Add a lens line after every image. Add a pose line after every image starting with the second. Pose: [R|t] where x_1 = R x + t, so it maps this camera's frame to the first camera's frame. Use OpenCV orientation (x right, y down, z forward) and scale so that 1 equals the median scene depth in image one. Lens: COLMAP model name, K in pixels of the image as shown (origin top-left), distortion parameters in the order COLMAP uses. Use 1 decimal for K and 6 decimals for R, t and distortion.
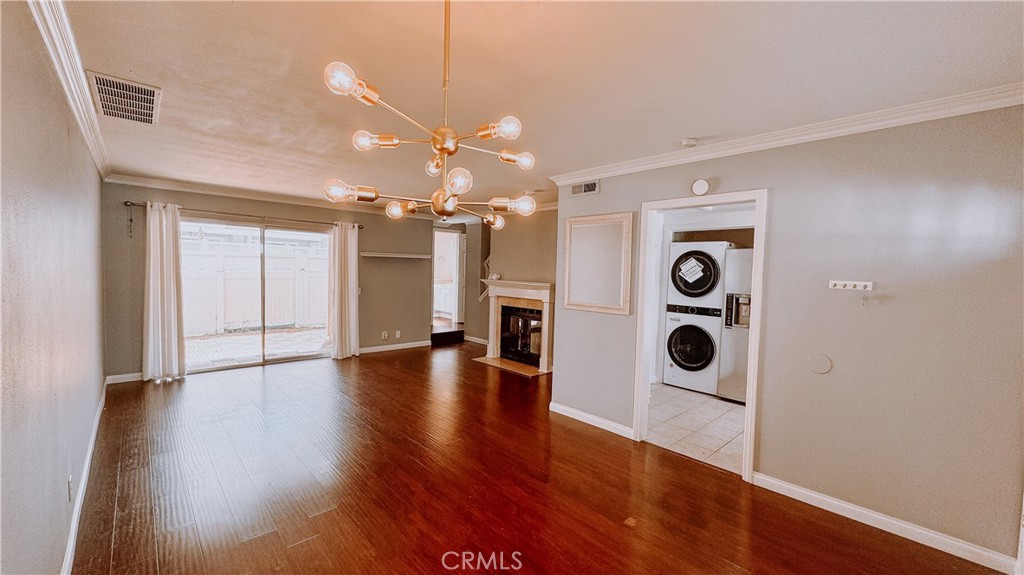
lens RADIAL K [[414.3, 0, 513.6], [0, 414.3, 291.8], [0, 0, 1]] dist [-0.000609, -0.000075]
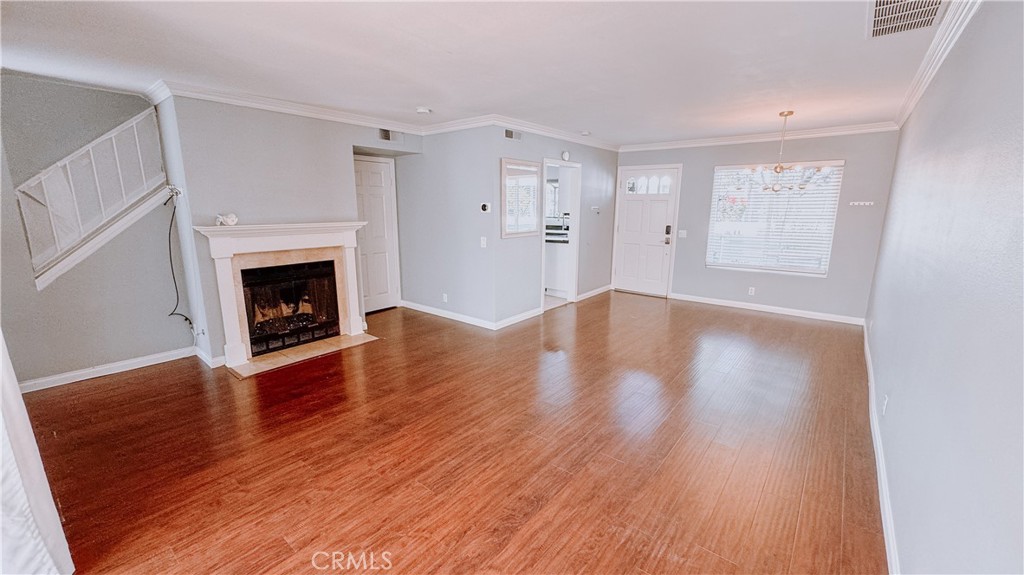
lens RADIAL K [[414.3, 0, 513.6], [0, 414.3, 291.8], [0, 0, 1]] dist [-0.000609, -0.000075]
pose [[-0.159493, -0.227422, 0.960646, -0.717396], [0.045197, 0.970400, 0.237235, -0.062017], [-0.986164, 0.081256, -0.144493, 0.802765]]
